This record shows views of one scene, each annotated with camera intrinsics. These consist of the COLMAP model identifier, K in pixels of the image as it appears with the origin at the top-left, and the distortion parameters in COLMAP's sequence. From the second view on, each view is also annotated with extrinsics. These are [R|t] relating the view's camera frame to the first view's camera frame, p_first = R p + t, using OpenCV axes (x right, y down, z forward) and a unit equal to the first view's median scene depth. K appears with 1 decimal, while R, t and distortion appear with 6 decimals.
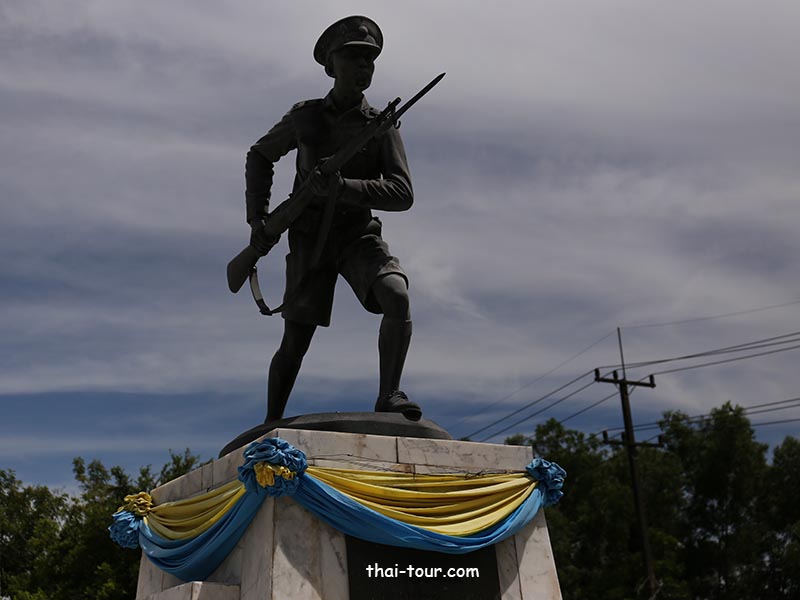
lens RADIAL K [[1312.2, 0, 381.5], [0, 1312.2, 300.3], [0, 0, 1]] dist [0.099112, 0.194172]
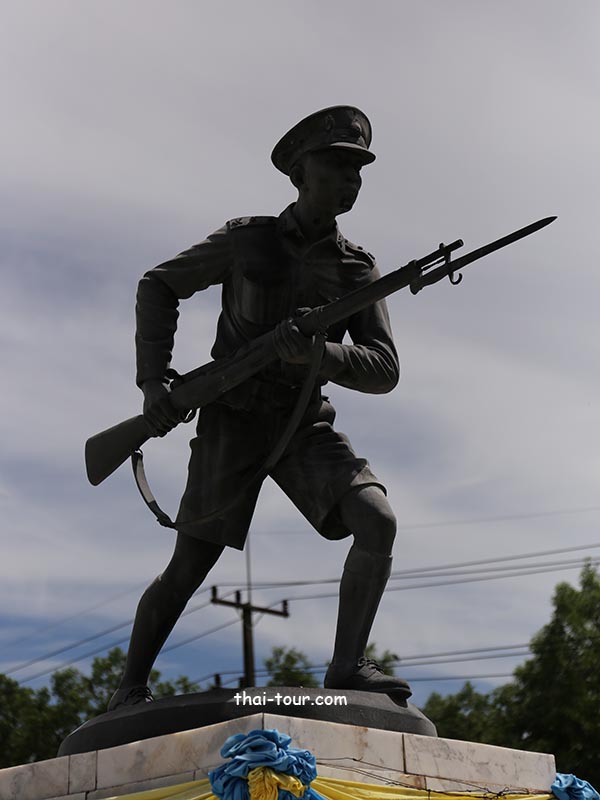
lens RADIAL K [[1833.8, 0, 300.0], [0, 1833.8, 400.0], [0, 0, 1]] dist [0.161796, 0.524229]
pose [[0.963266, 0.102620, 0.248169, -0.259395], [-0.092837, 0.994383, -0.050840, -0.011806], [-0.251992, 0.025933, 0.967382, 0.079184]]
